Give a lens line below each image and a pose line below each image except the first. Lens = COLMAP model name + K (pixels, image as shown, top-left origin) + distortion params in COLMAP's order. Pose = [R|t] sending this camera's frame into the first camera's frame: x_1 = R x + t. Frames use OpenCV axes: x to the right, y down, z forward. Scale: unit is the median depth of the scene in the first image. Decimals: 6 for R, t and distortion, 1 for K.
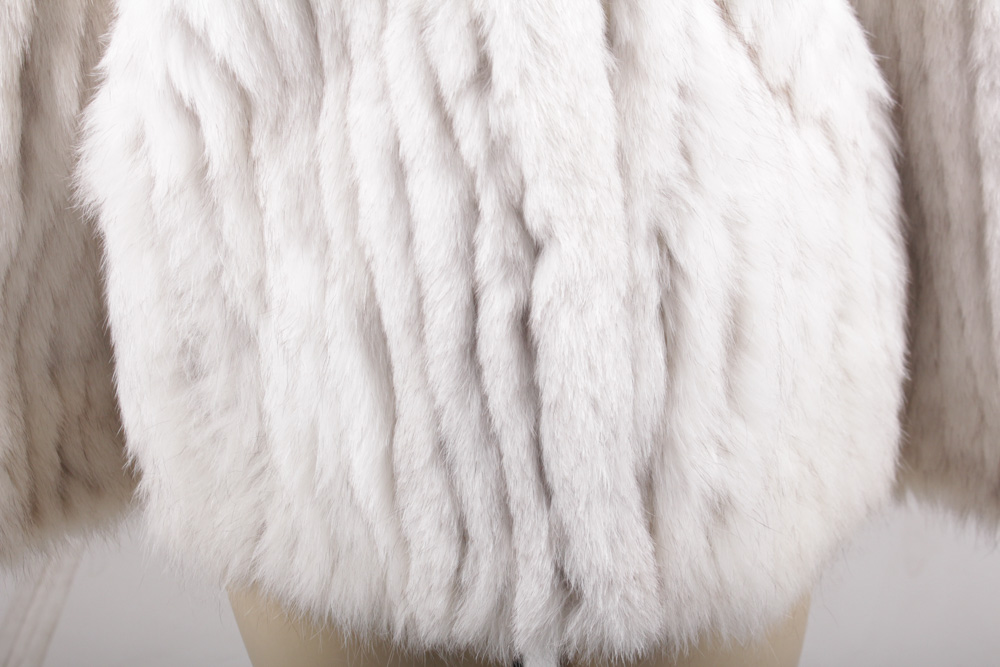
lens RADIAL K [[1887.1, 0, 500.0], [0, 1887.1, 333.5], [0, 0, 1]] dist [0.008468, -0.112240]
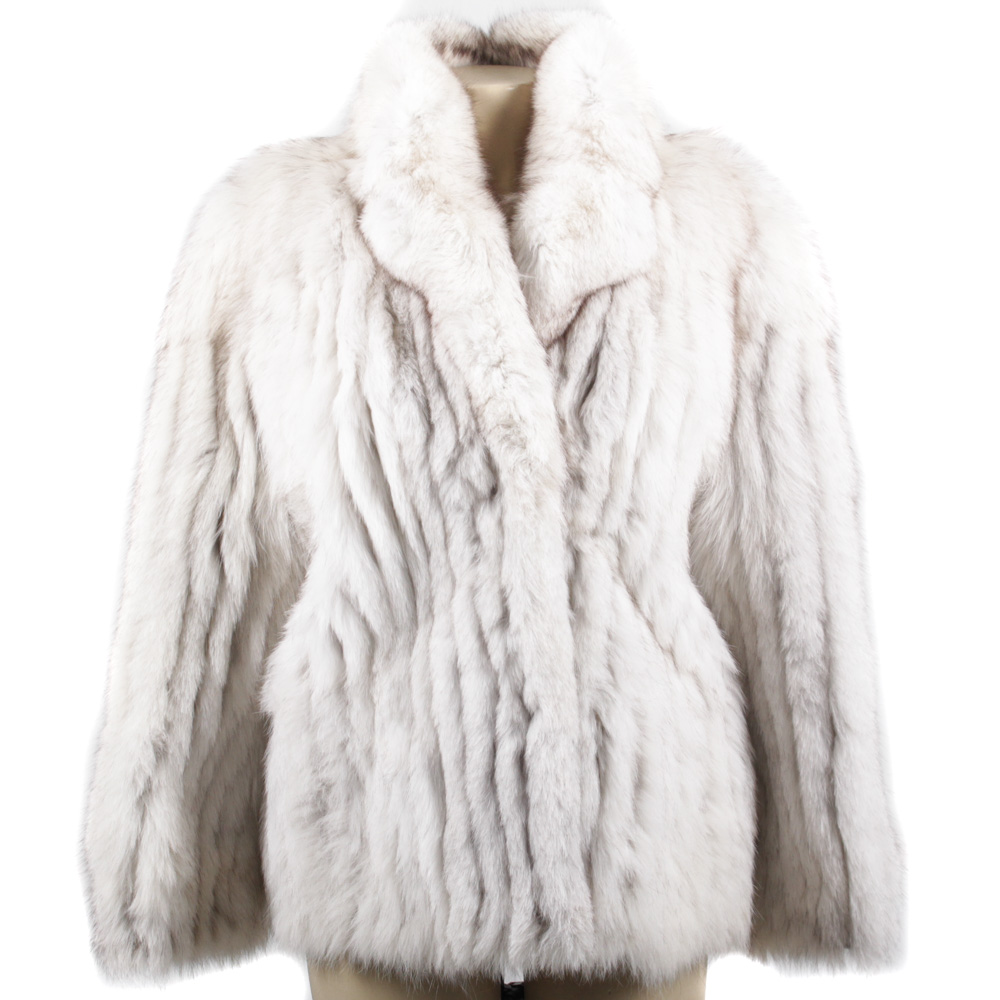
lens RADIAL K [[2524.5, 0, 500.0], [0, 2524.5, 500.0], [0, 0, 1]] dist [-0.043501, -0.014243]
pose [[0.999281, 0.037262, 0.006981, -0.033350], [-0.032949, 0.944733, -0.326181, 0.538857], [-0.018750, 0.325716, 0.945282, -1.348150]]
